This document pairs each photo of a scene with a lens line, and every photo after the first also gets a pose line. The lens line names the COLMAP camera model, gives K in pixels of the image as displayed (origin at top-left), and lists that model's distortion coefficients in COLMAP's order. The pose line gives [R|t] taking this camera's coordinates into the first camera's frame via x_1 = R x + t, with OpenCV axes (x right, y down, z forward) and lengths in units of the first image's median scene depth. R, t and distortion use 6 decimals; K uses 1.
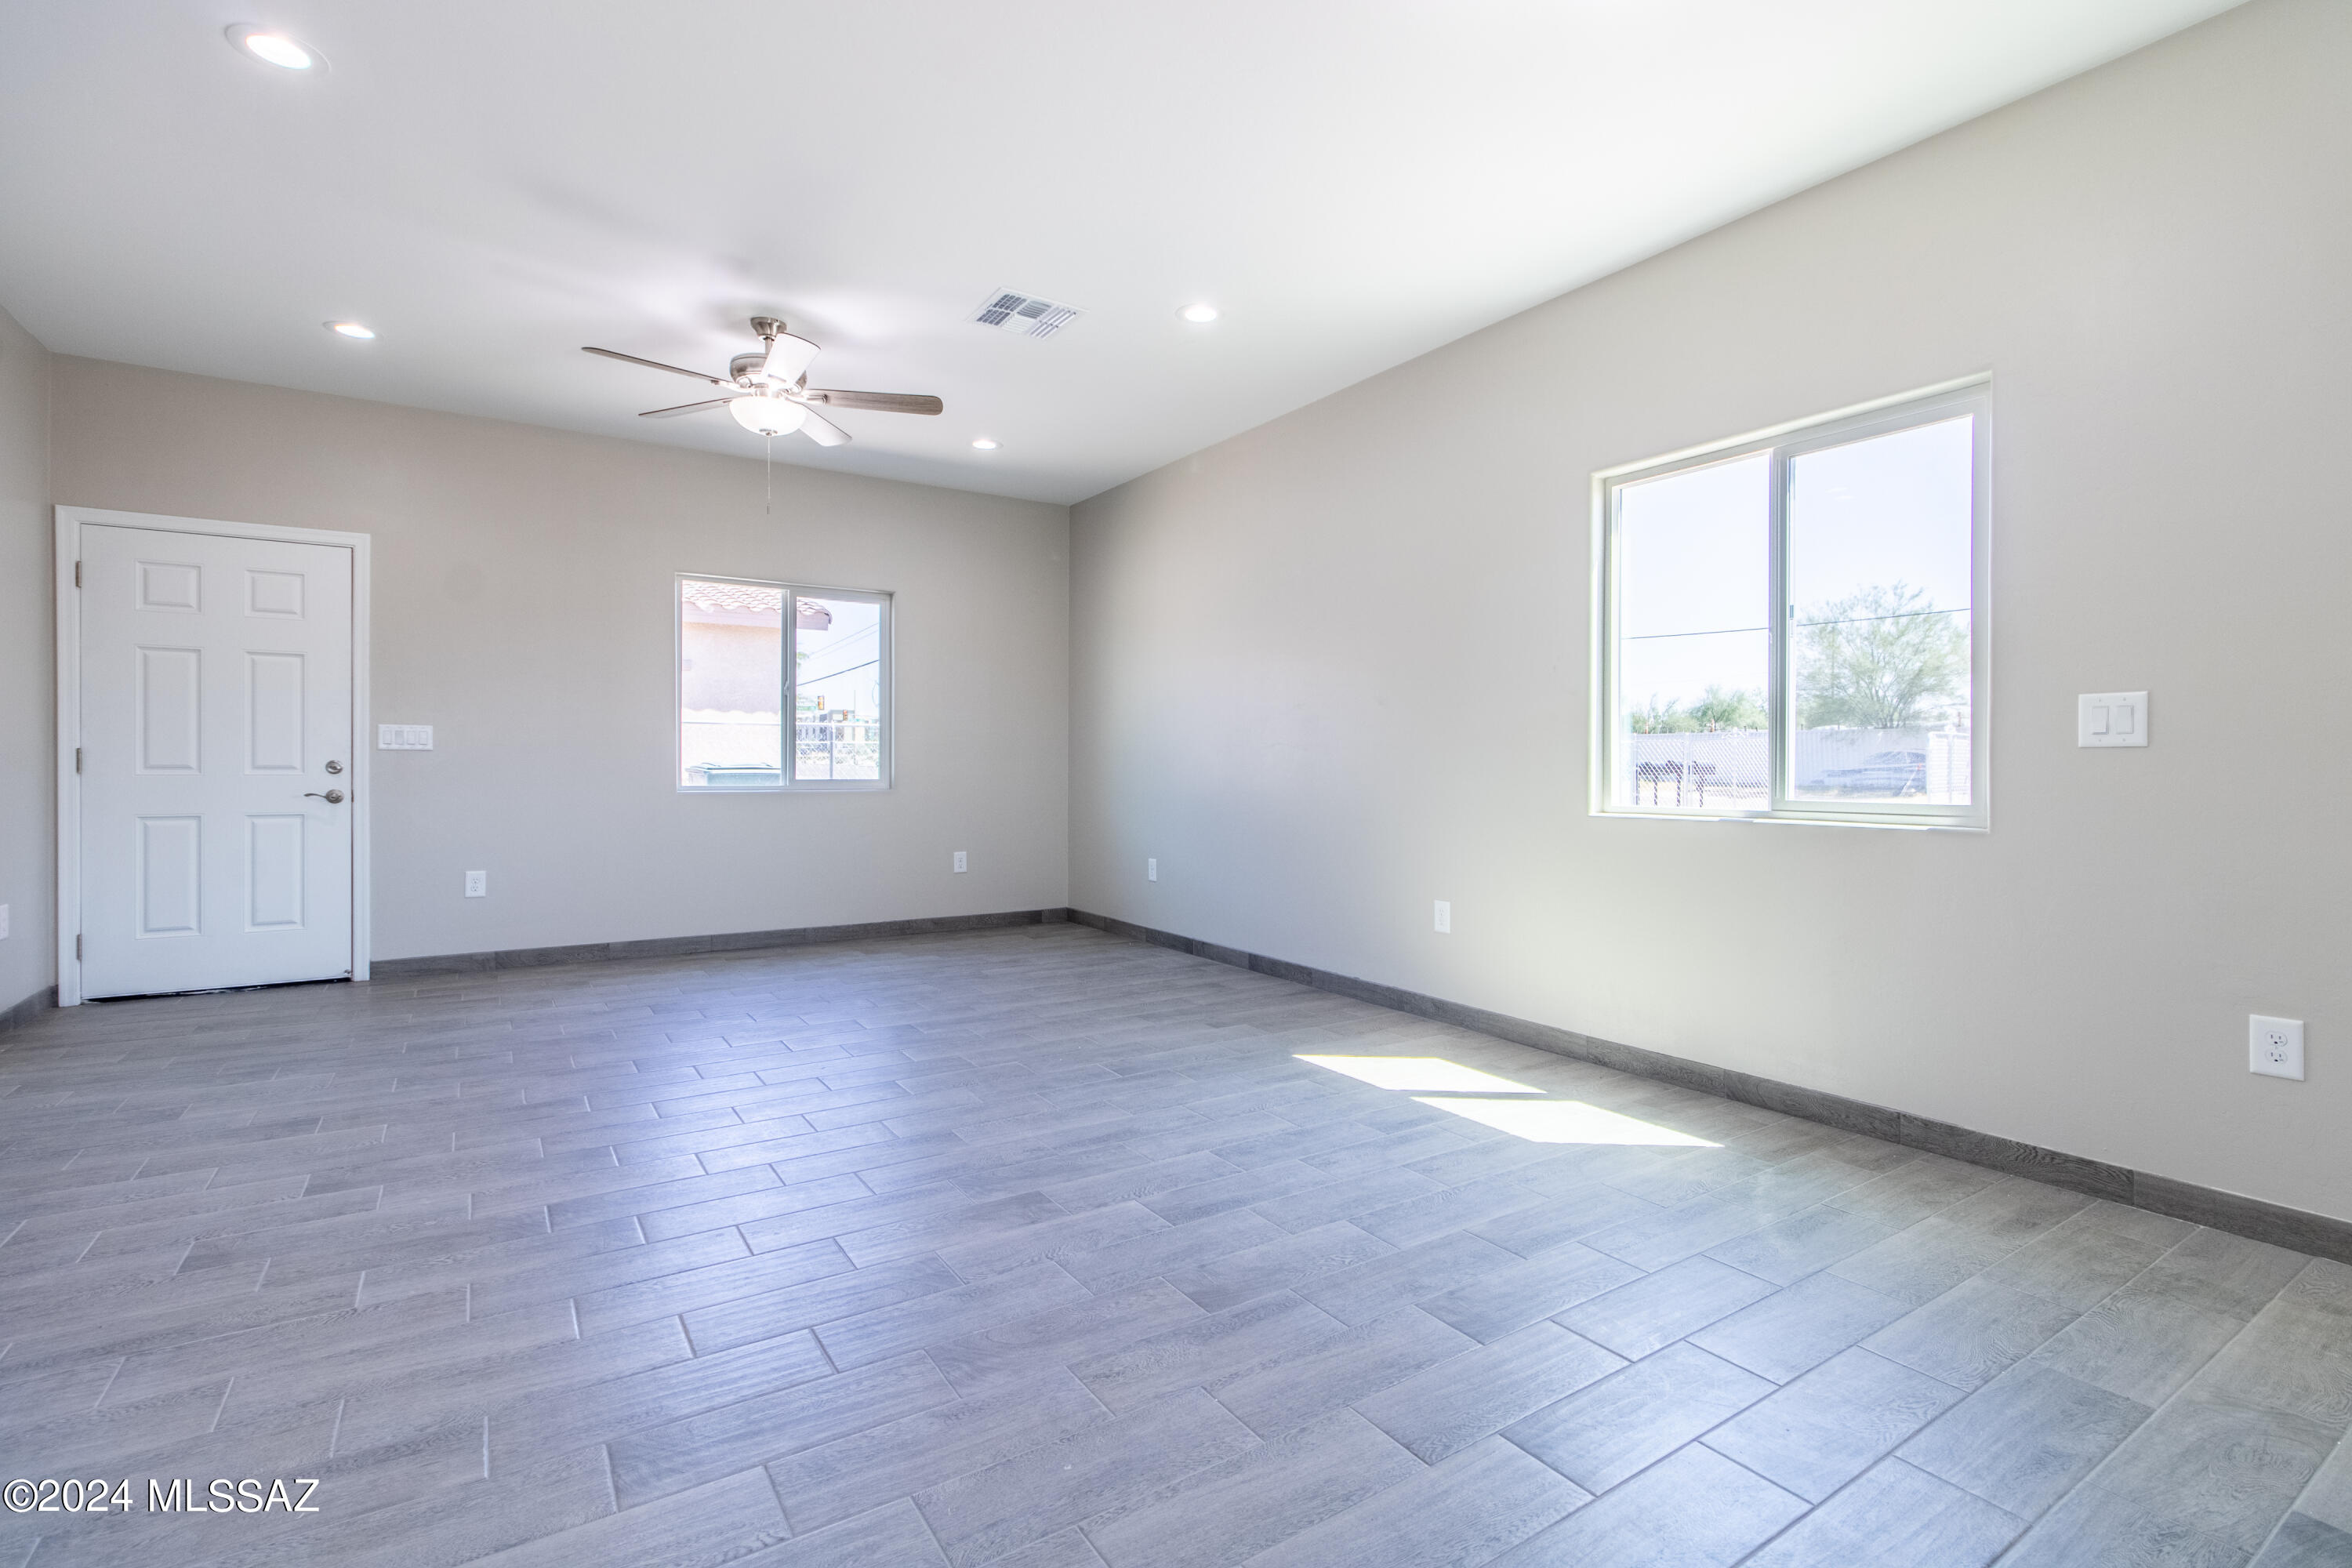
lens RADIAL K [[1083.7, 0, 1175.8], [0, 1083.7, 773.0], [0, 0, 1]] dist [0.002375, 0.000646]
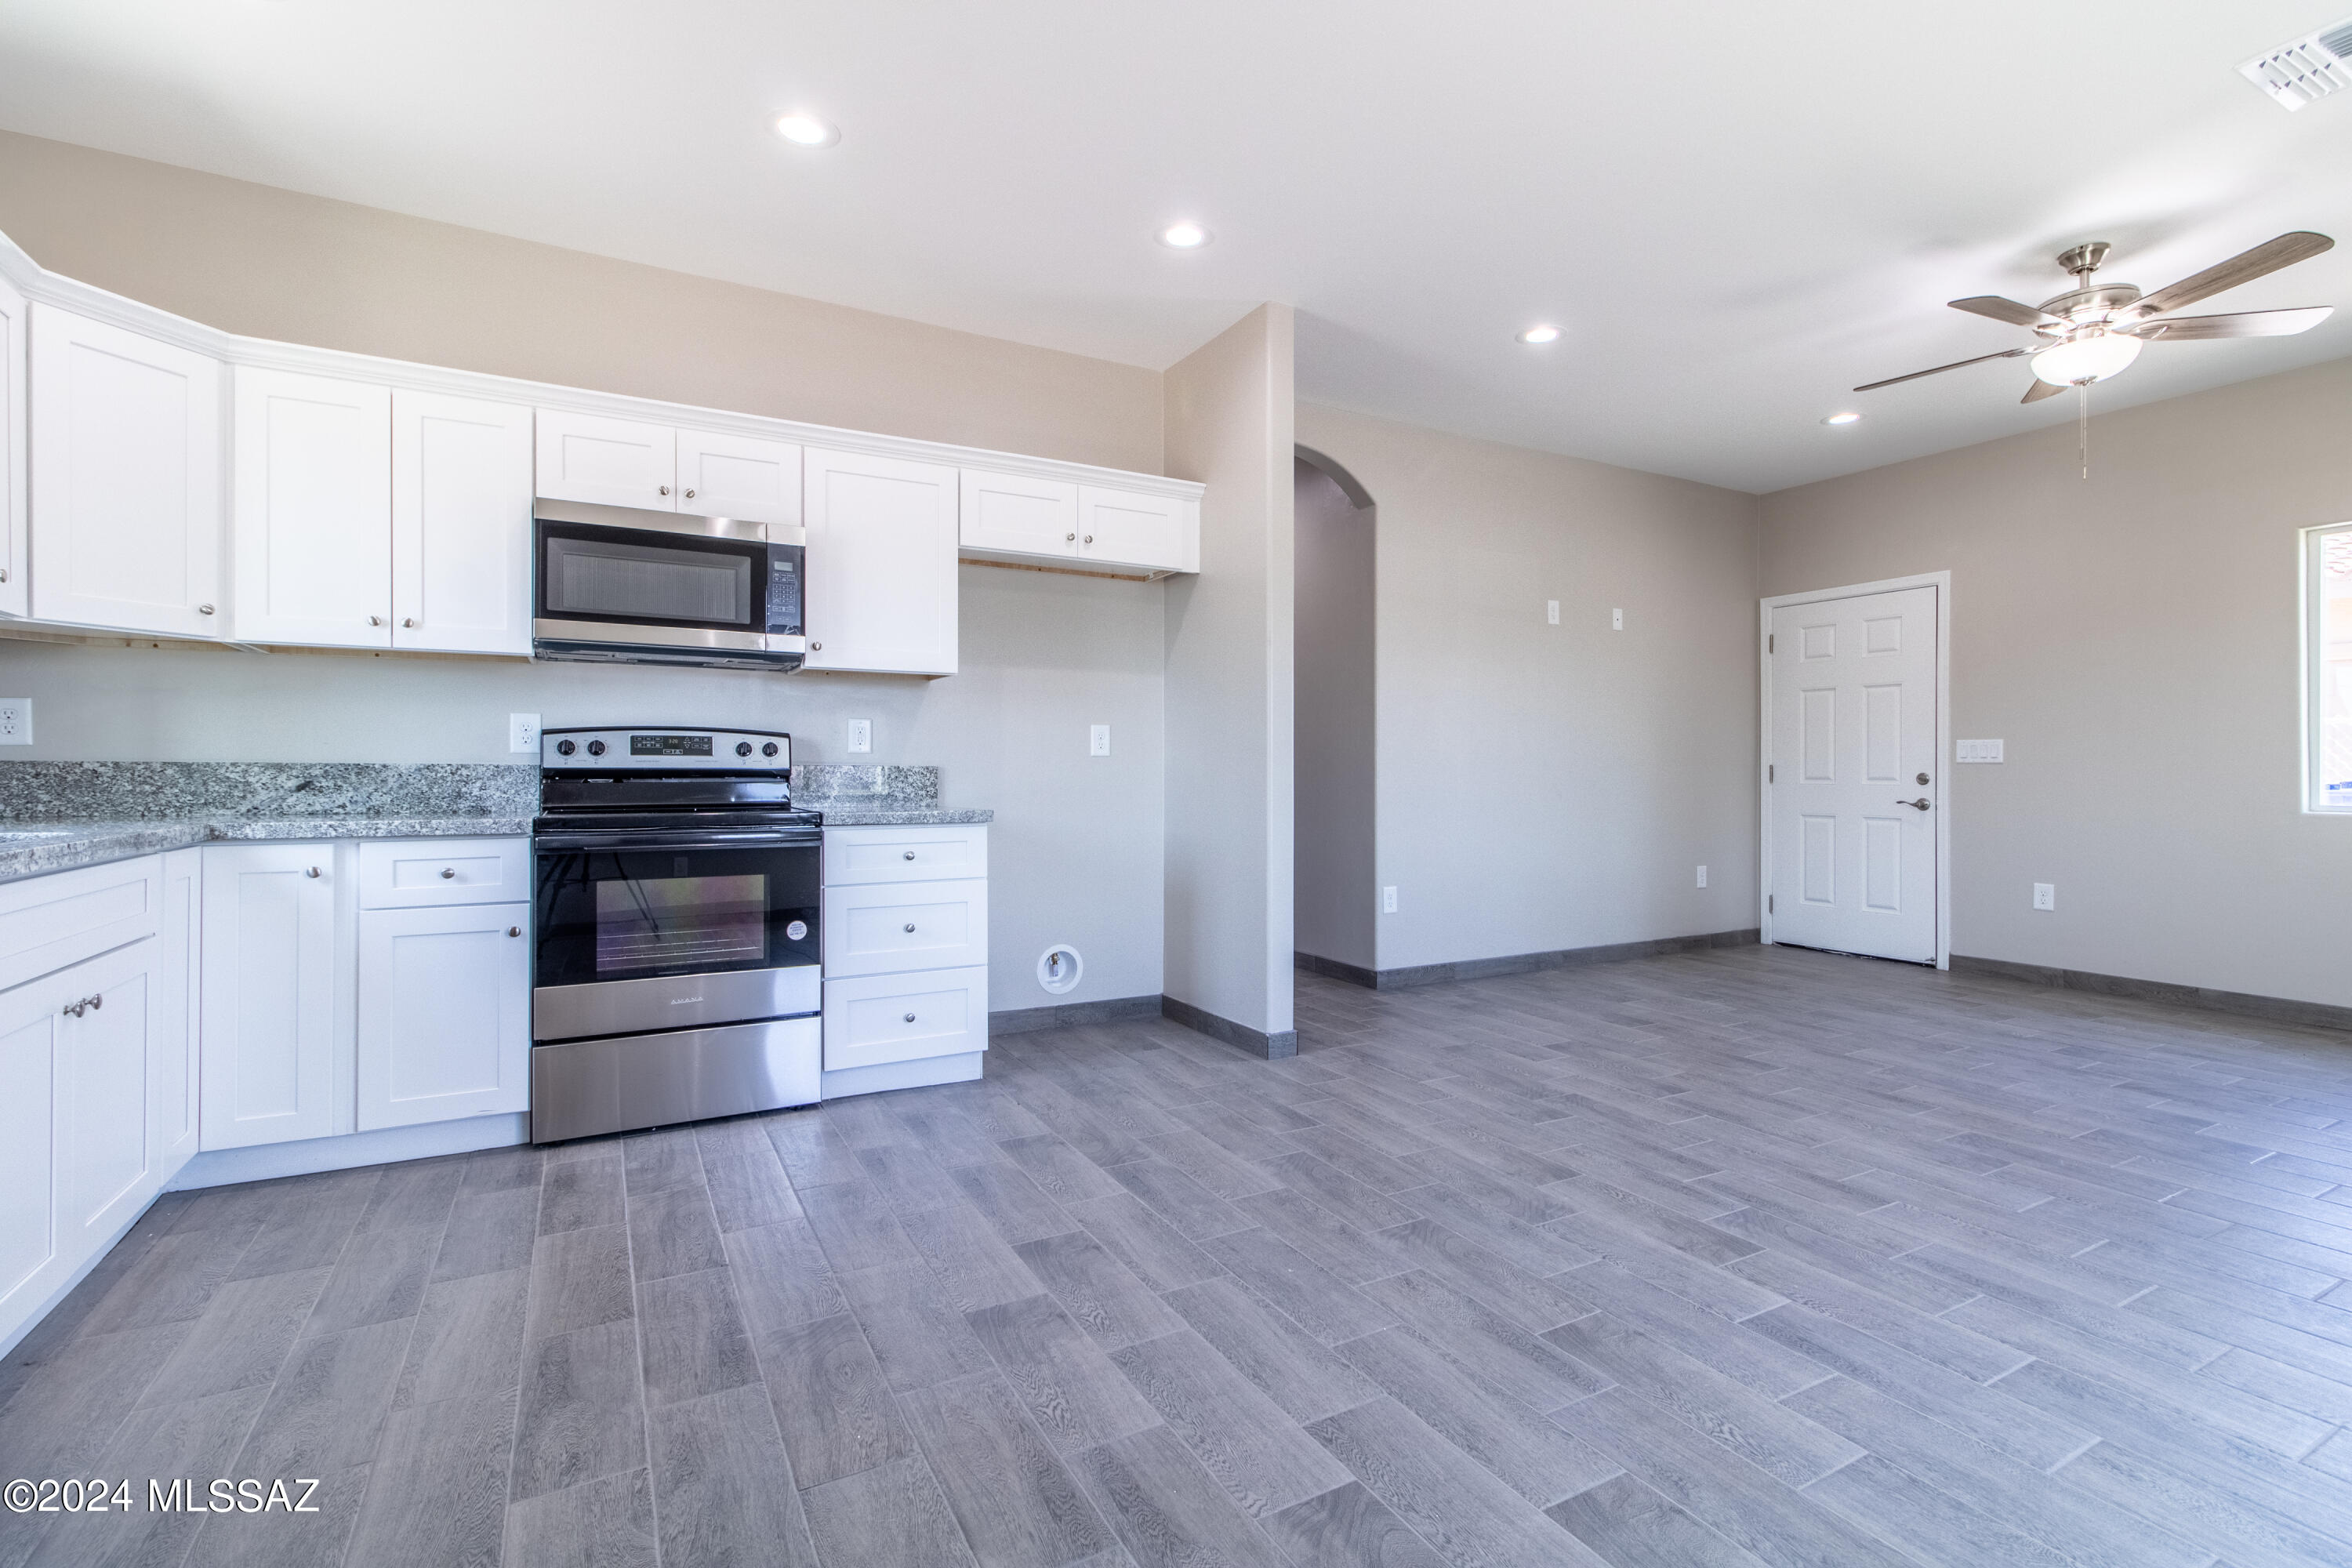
lens RADIAL K [[1082.6, 0, 1201.8], [0, 1082.6, 771.1], [0, 0, 1]] dist [0.003200, 0.000252]
pose [[-0.063277, -0.005201, -0.997982, 0.695458], [-0.010685, 0.999933, -0.004534, -0.000276], [0.997939, 0.010376, -0.063329, 0.512102]]
